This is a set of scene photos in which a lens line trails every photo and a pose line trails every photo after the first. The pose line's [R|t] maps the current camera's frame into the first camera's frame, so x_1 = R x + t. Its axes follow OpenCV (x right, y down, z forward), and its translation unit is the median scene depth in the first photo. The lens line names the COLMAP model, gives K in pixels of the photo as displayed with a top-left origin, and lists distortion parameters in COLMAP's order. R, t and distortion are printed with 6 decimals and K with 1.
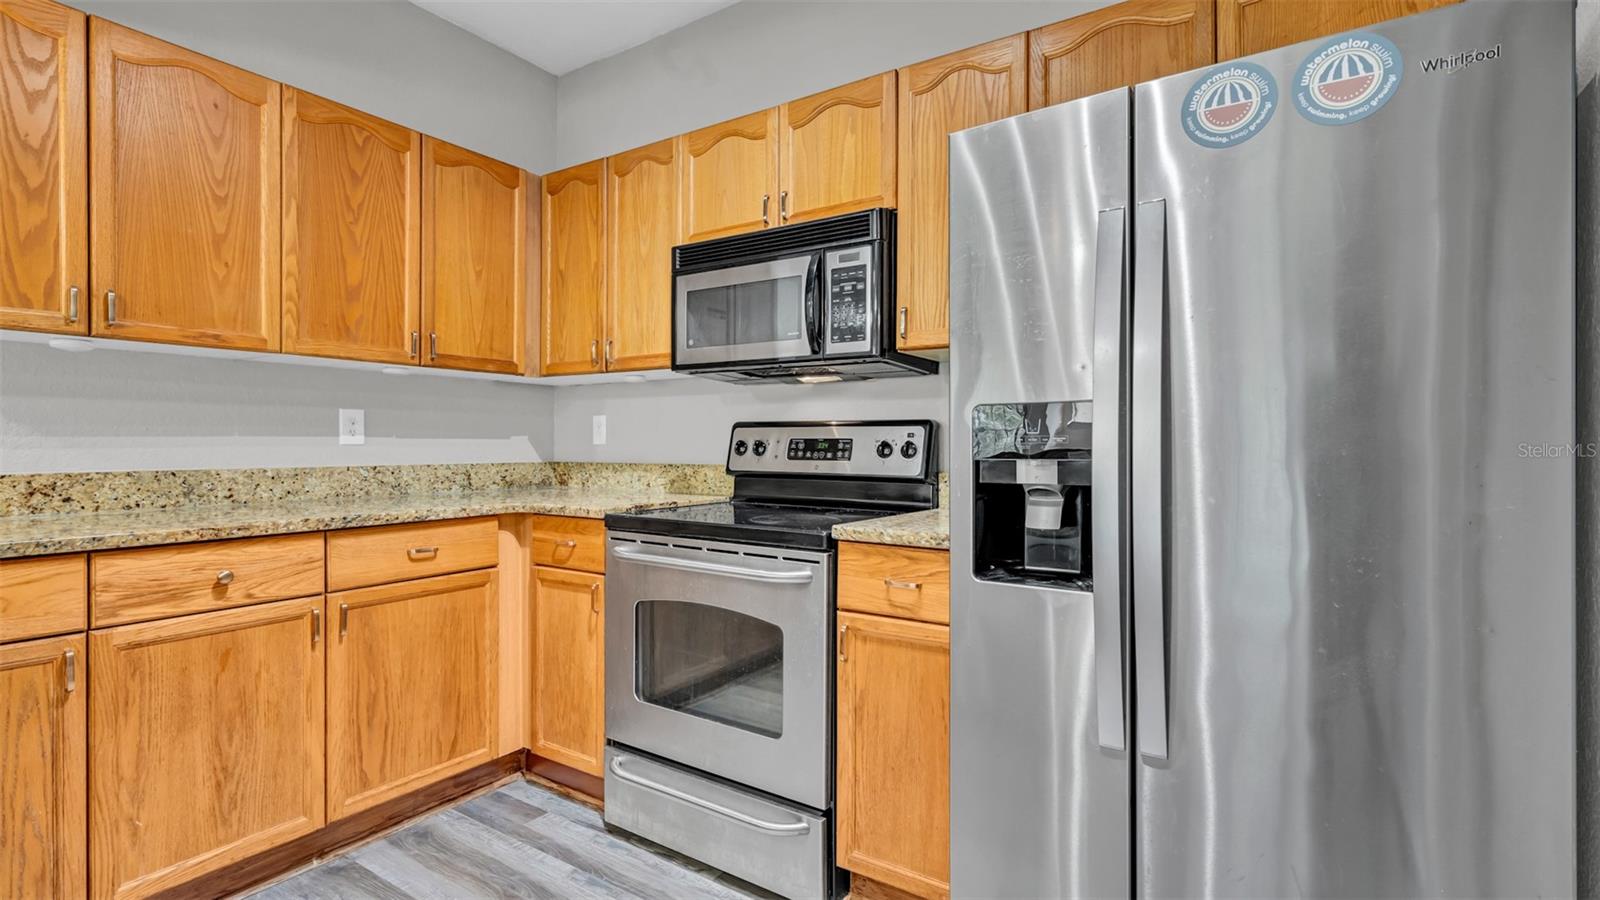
lens RADIAL K [[751.2, 0, 801.3], [0, 751.2, 446.1], [0, 0, 1]] dist [0.001089, -0.000755]
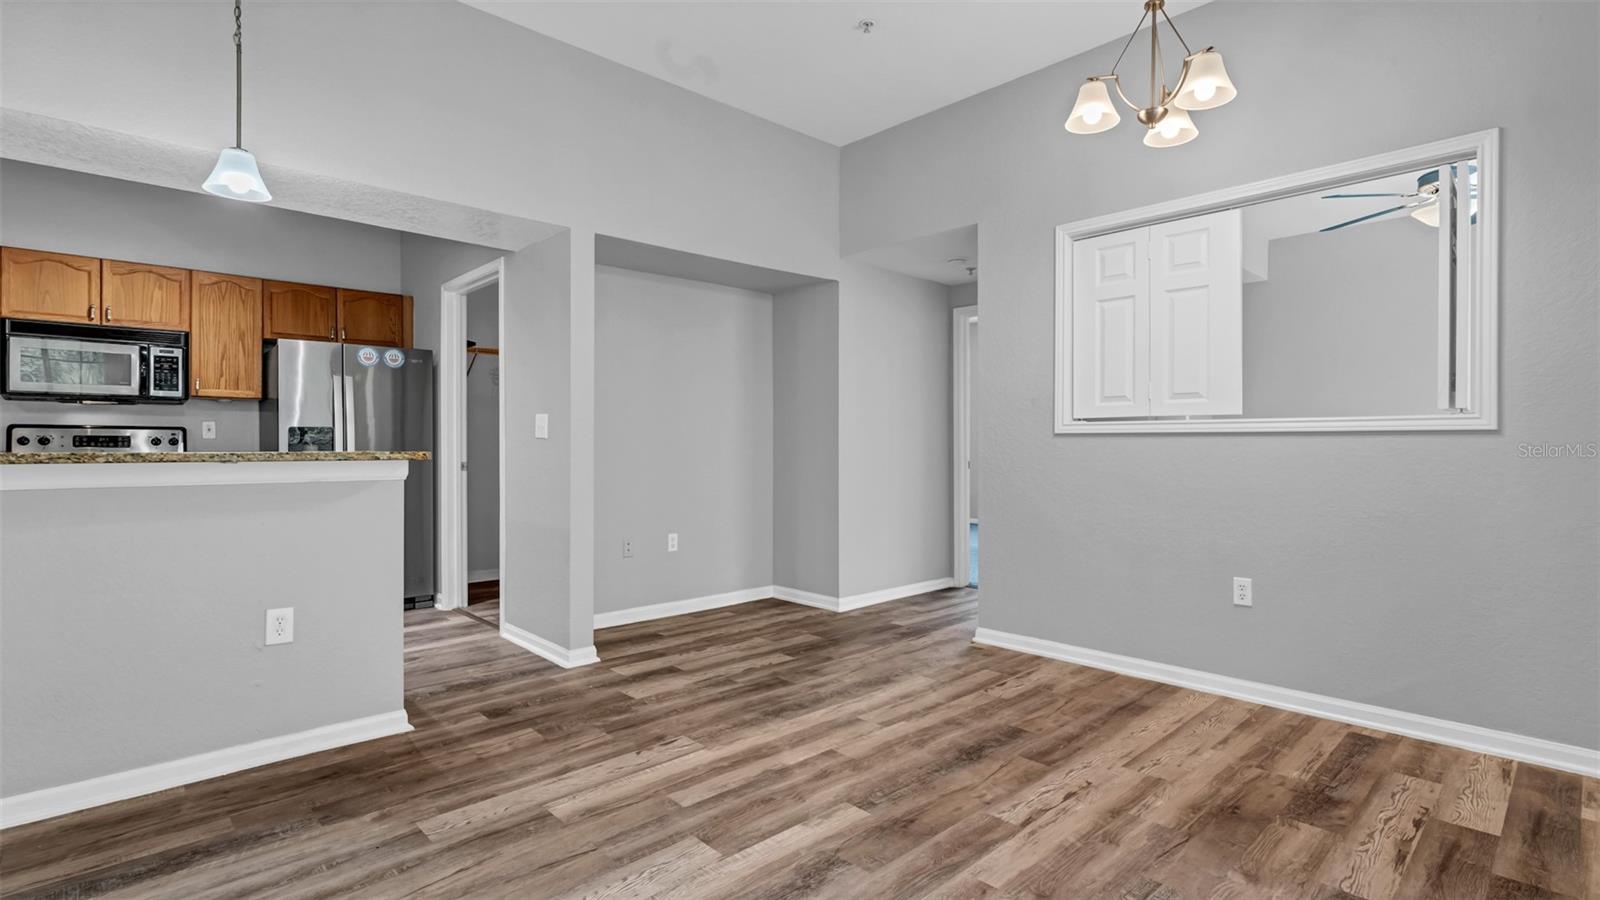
lens RADIAL K [[751.2, 0, 797.3], [0, 751.2, 447.4], [0, 0, 1]] dist [0.001089, -0.000755]
pose [[0.226972, -0.010134, 0.973849, -1.573341], [0.002705, 0.999949, 0.009775, 0.005762], [-0.973898, 0.000416, 0.226988, -1.203384]]
